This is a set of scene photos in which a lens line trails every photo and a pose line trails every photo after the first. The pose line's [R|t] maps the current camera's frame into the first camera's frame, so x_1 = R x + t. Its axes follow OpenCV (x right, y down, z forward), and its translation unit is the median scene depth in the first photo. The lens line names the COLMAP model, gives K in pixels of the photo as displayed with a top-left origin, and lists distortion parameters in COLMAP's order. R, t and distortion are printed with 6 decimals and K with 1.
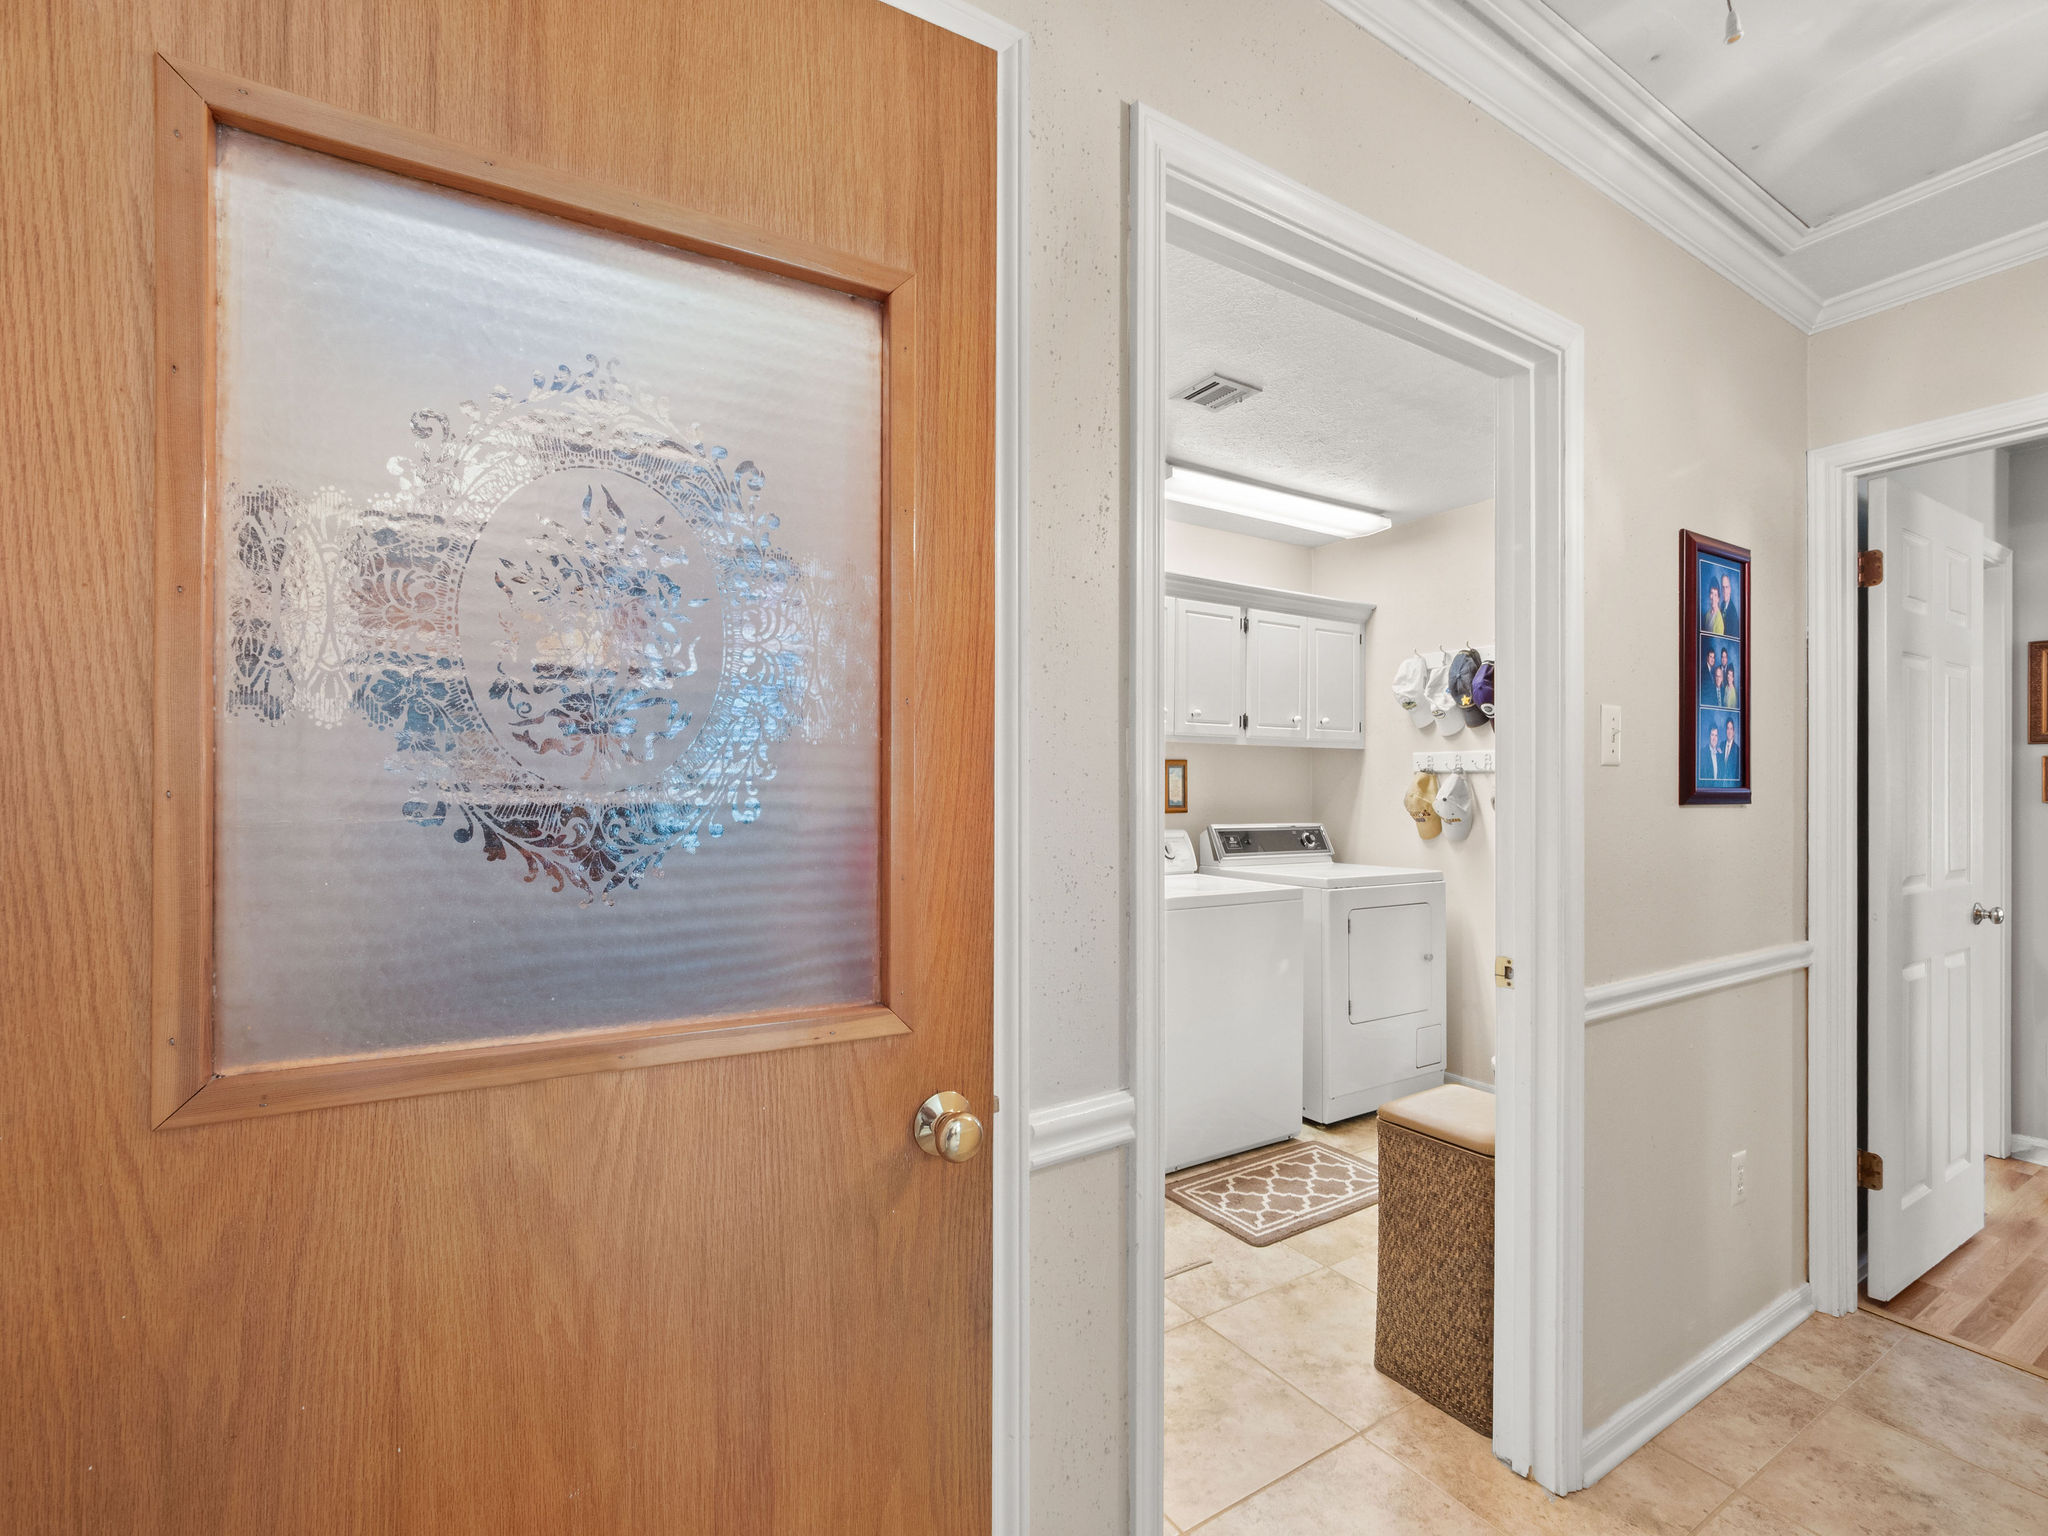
lens RADIAL K [[911.5, 0, 1024.7], [0, 911.5, 783.3], [0, 0, 1]] dist [-0.009040, 0.001257]
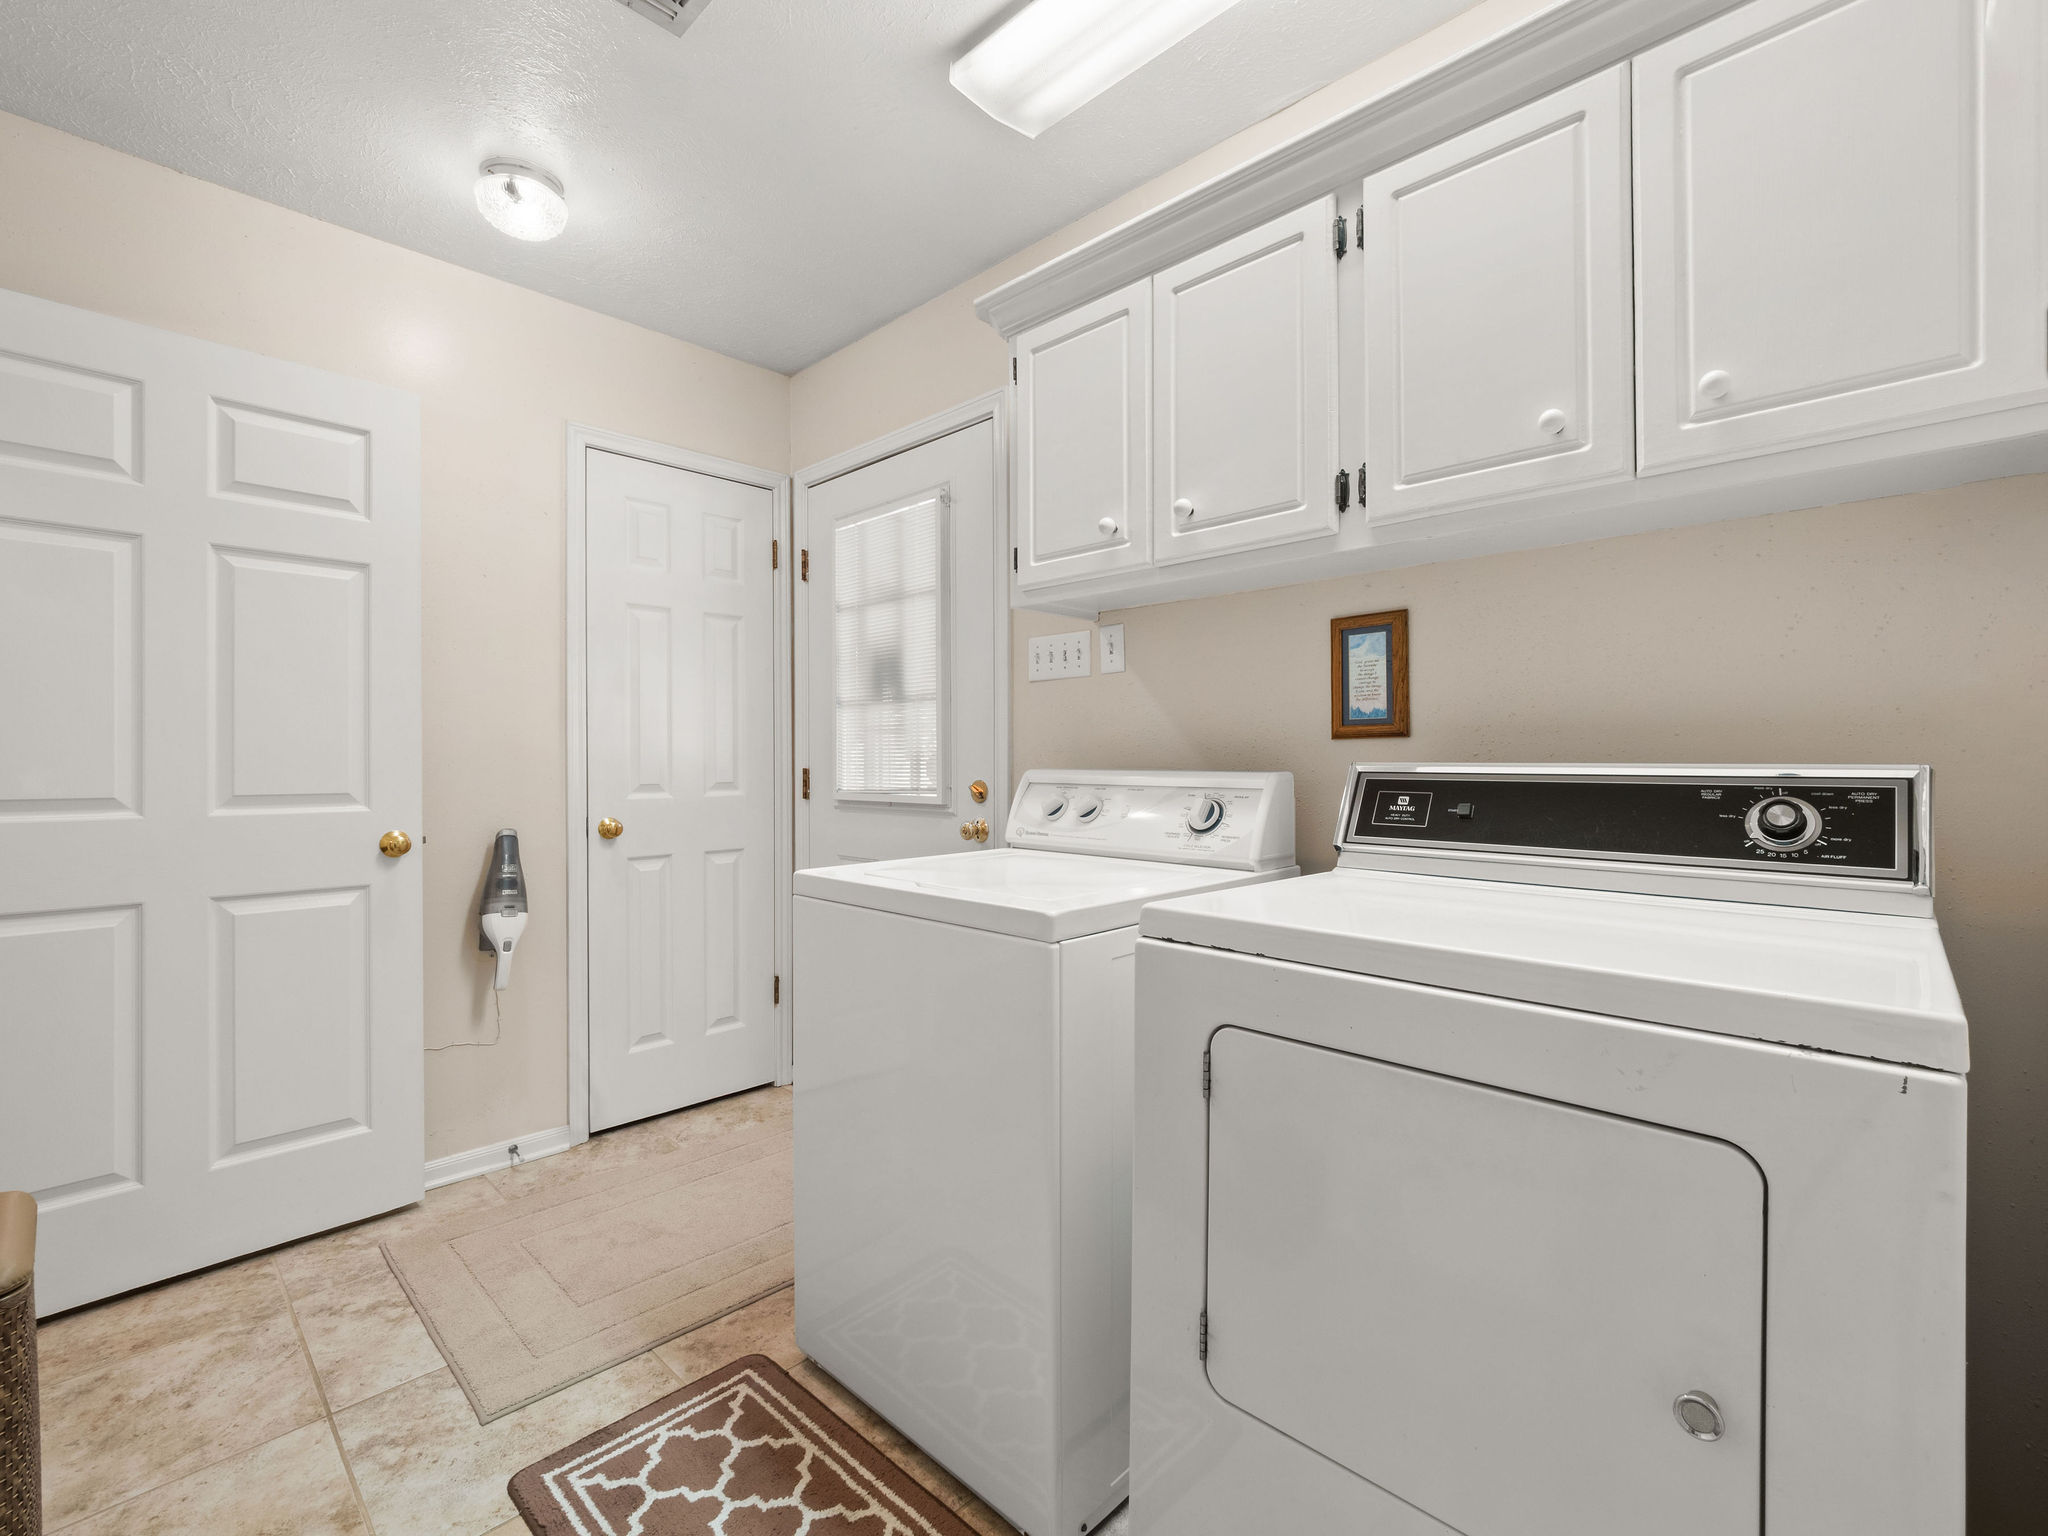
lens RADIAL K [[911.5, 0, 1026.3], [0, 911.5, 765.8], [0, 0, 1]] dist [-0.009040, 0.001257]
pose [[0.241176, 0.003218, -0.970476, 0.589786], [0.007002, 0.999963, 0.005056, 0.045585], [0.970456, -0.008015, 0.241144, 0.795639]]
